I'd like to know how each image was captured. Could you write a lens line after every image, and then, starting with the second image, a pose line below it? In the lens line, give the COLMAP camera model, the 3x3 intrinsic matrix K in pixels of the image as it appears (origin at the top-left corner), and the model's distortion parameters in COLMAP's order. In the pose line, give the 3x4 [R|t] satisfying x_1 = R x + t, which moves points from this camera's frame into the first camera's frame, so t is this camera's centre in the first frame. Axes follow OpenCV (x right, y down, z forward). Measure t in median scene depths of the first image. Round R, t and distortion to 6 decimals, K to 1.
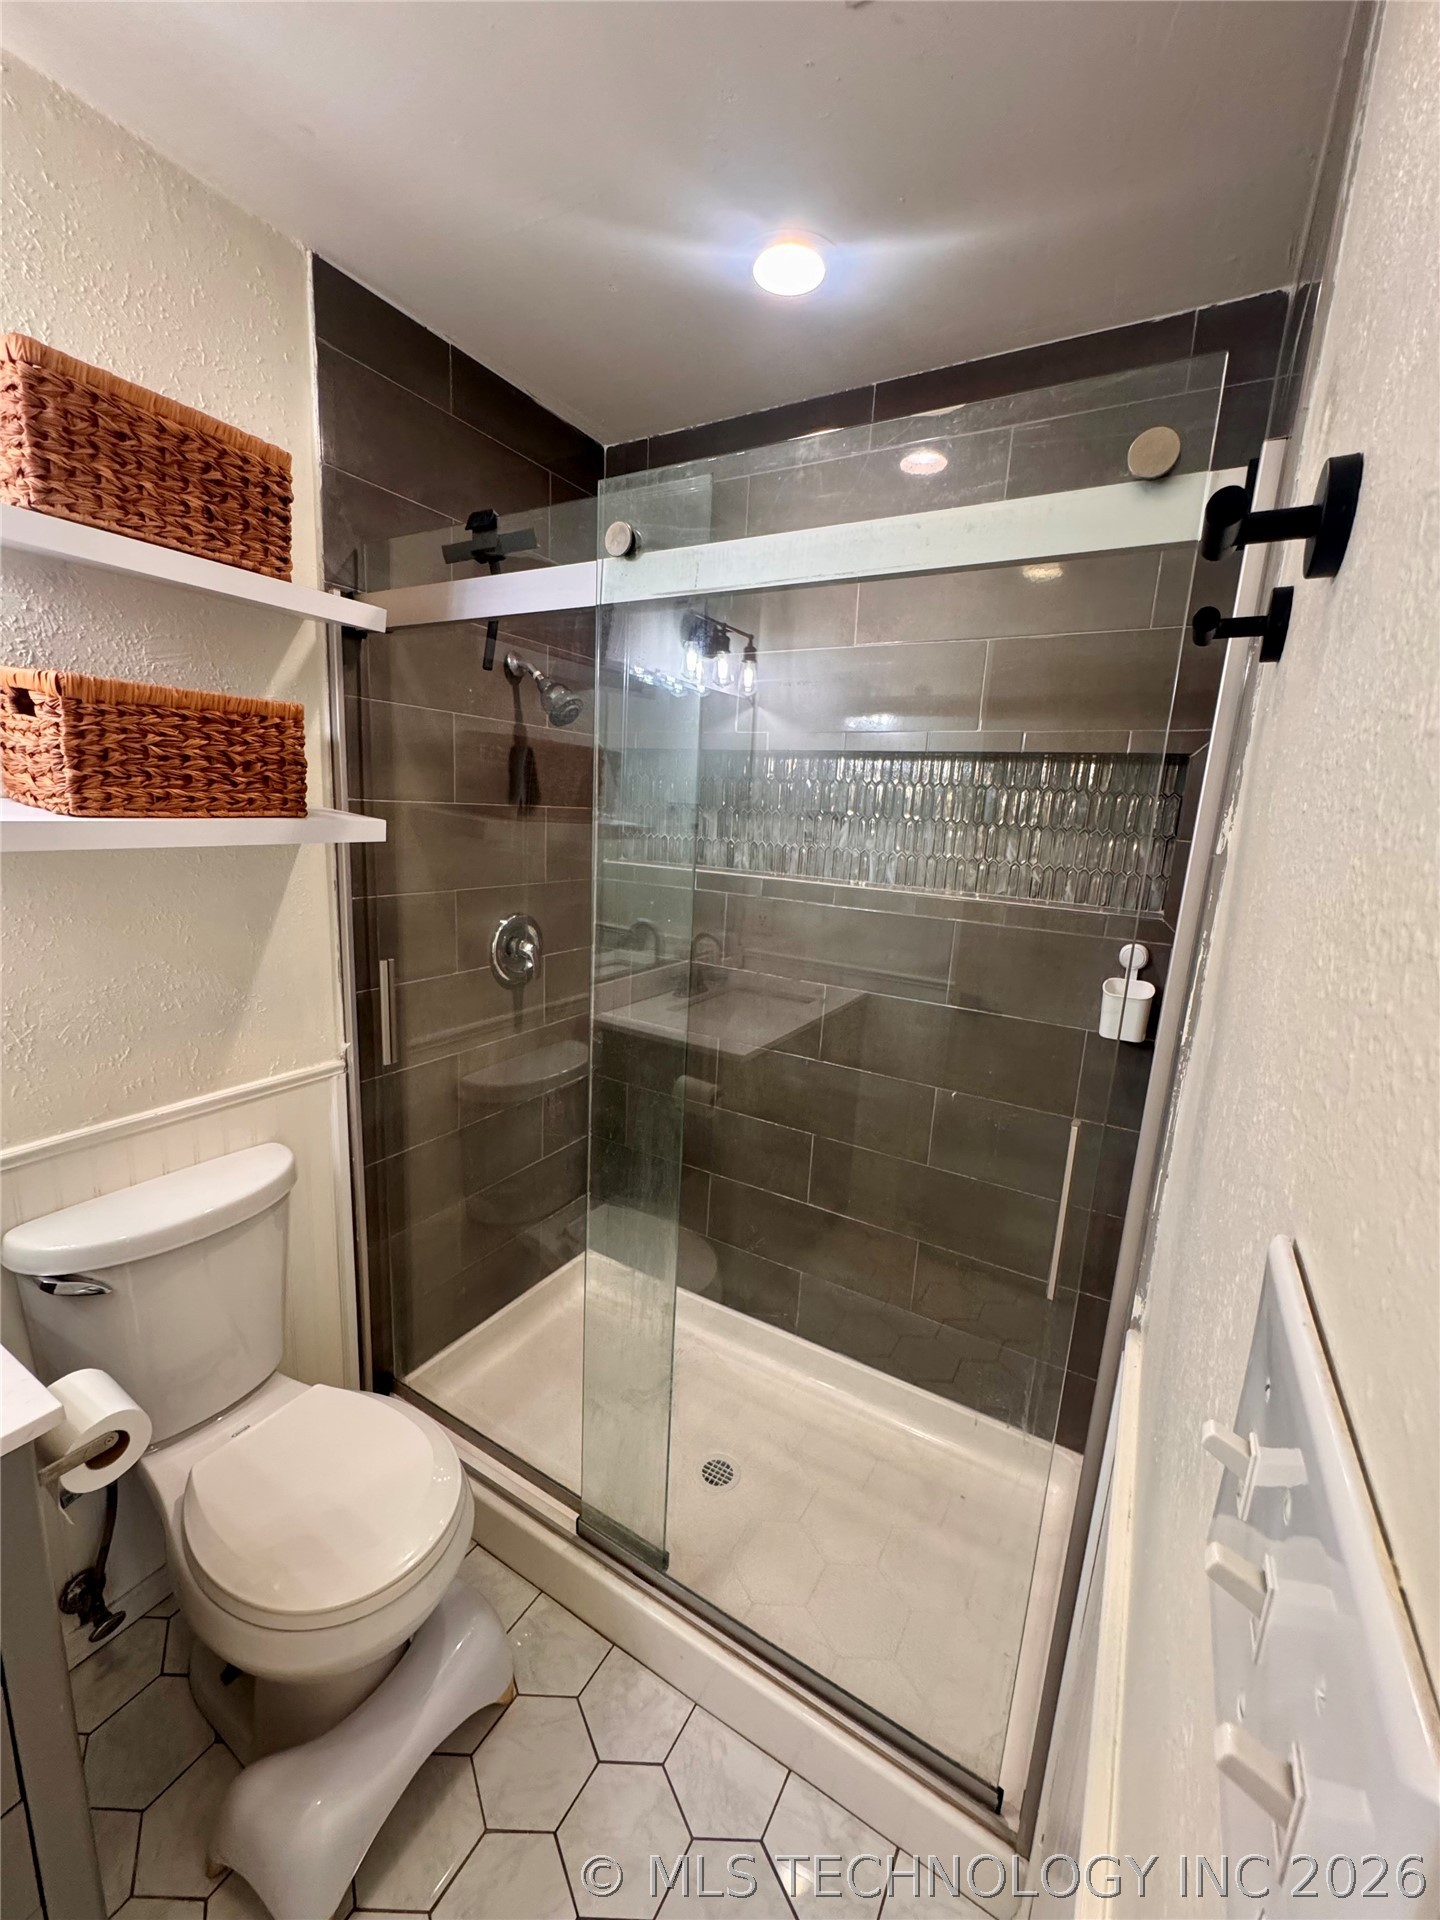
lens RADIAL K [[770.9, 0, 713.1], [0, 770.9, 963.5], [0, 0, 1]] dist [-0.006604, 0.000488]
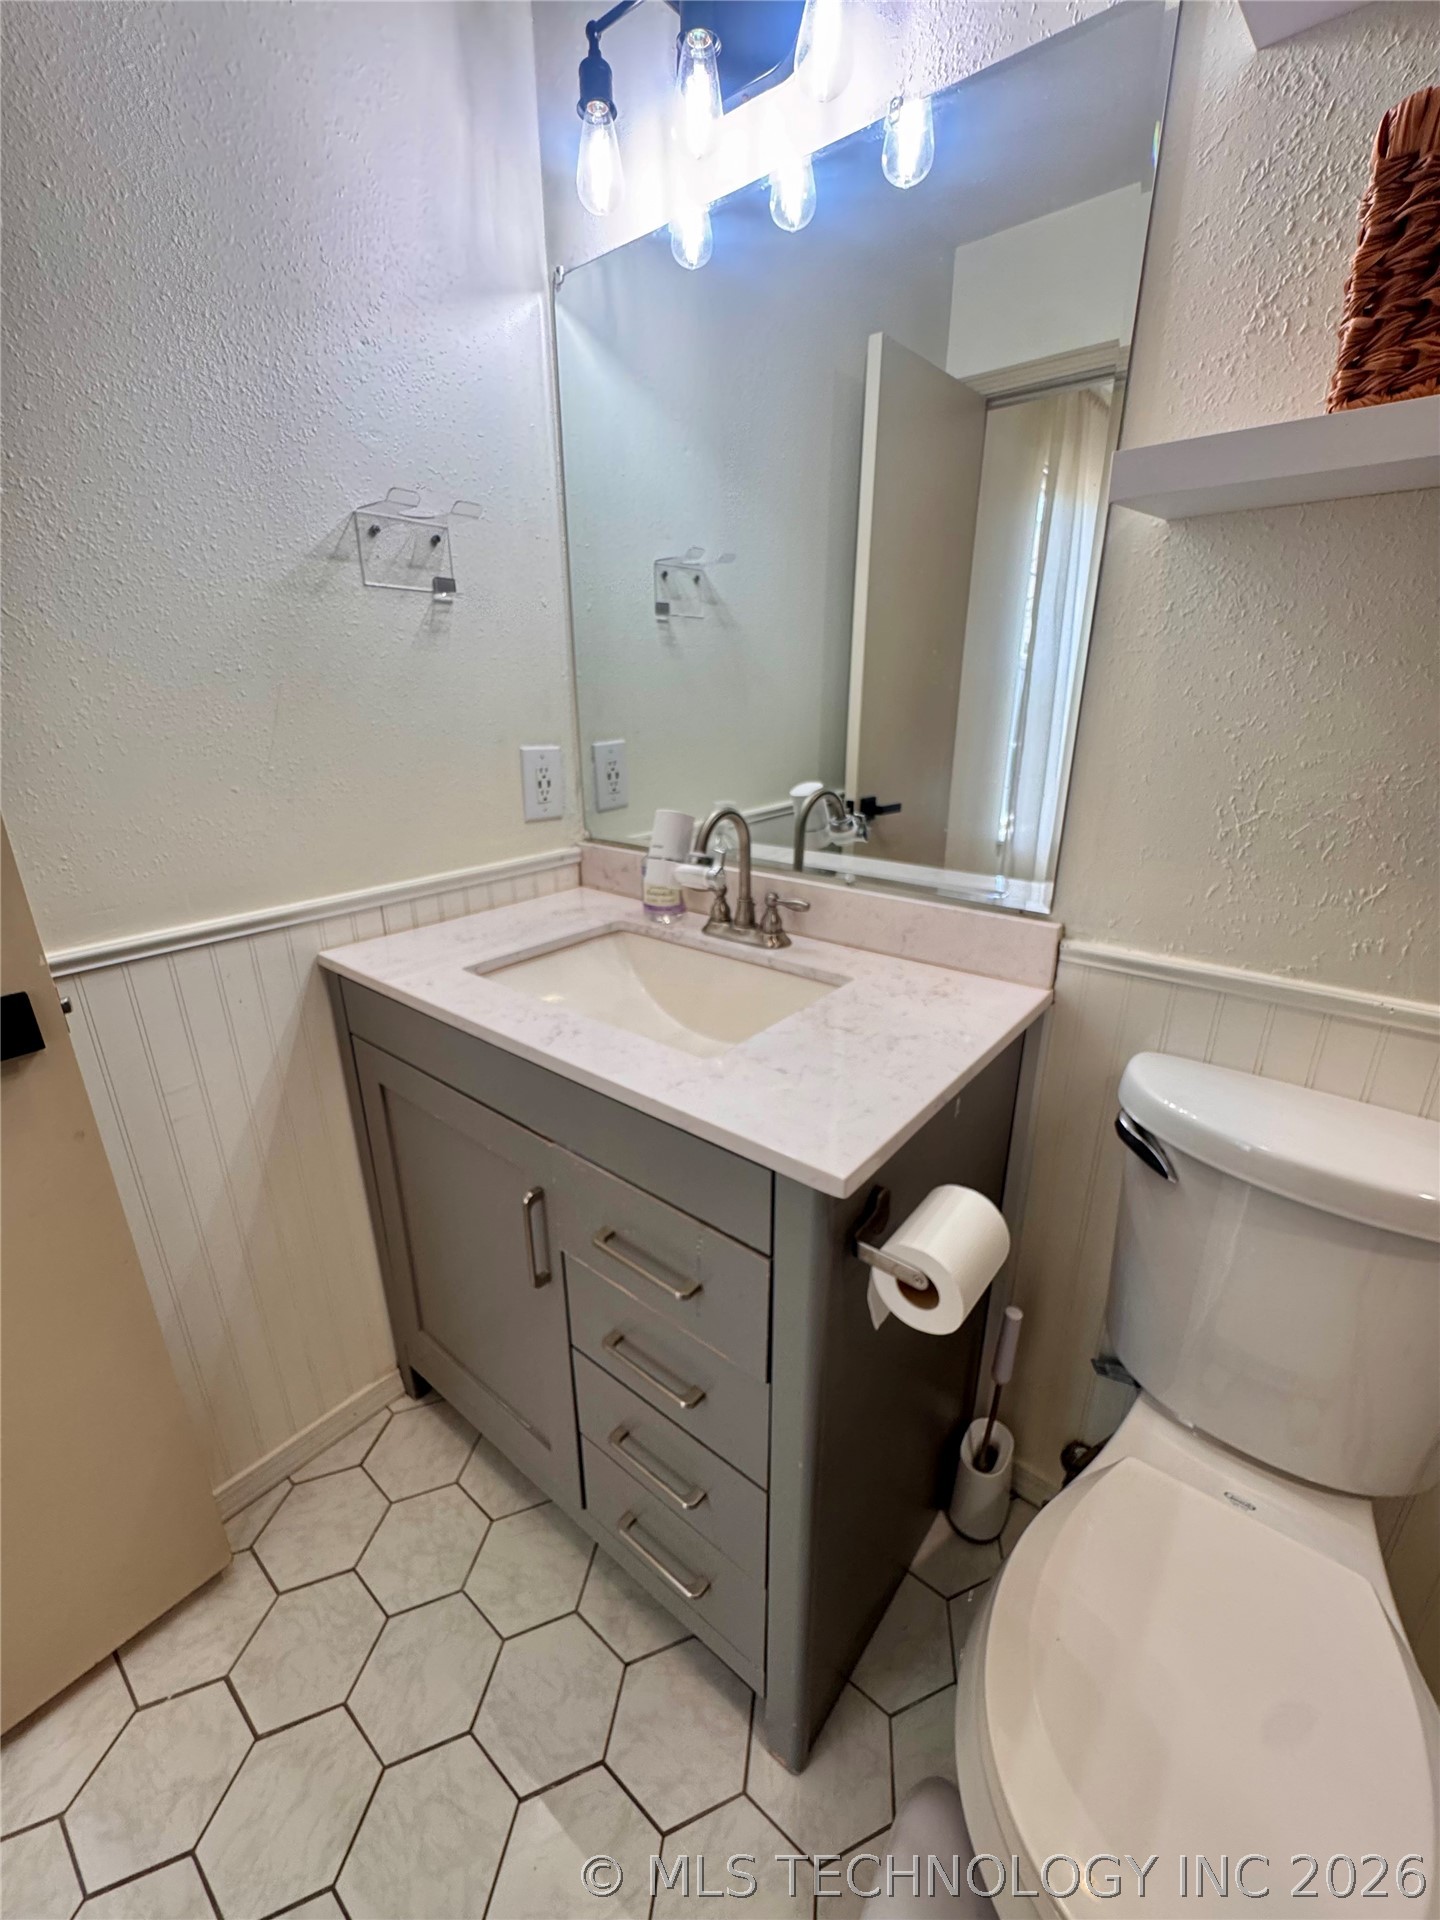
lens RADIAL K [[770.9, 0, 716.0], [0, 770.9, 964.1], [0, 0, 1]] dist [-0.006604, 0.000488]
pose [[-0.155639, 0.287084, -0.945177, -0.076748], [-0.198028, 0.928345, 0.314580, 0.086715], [0.967761, 0.236132, -0.087636, 0.581029]]
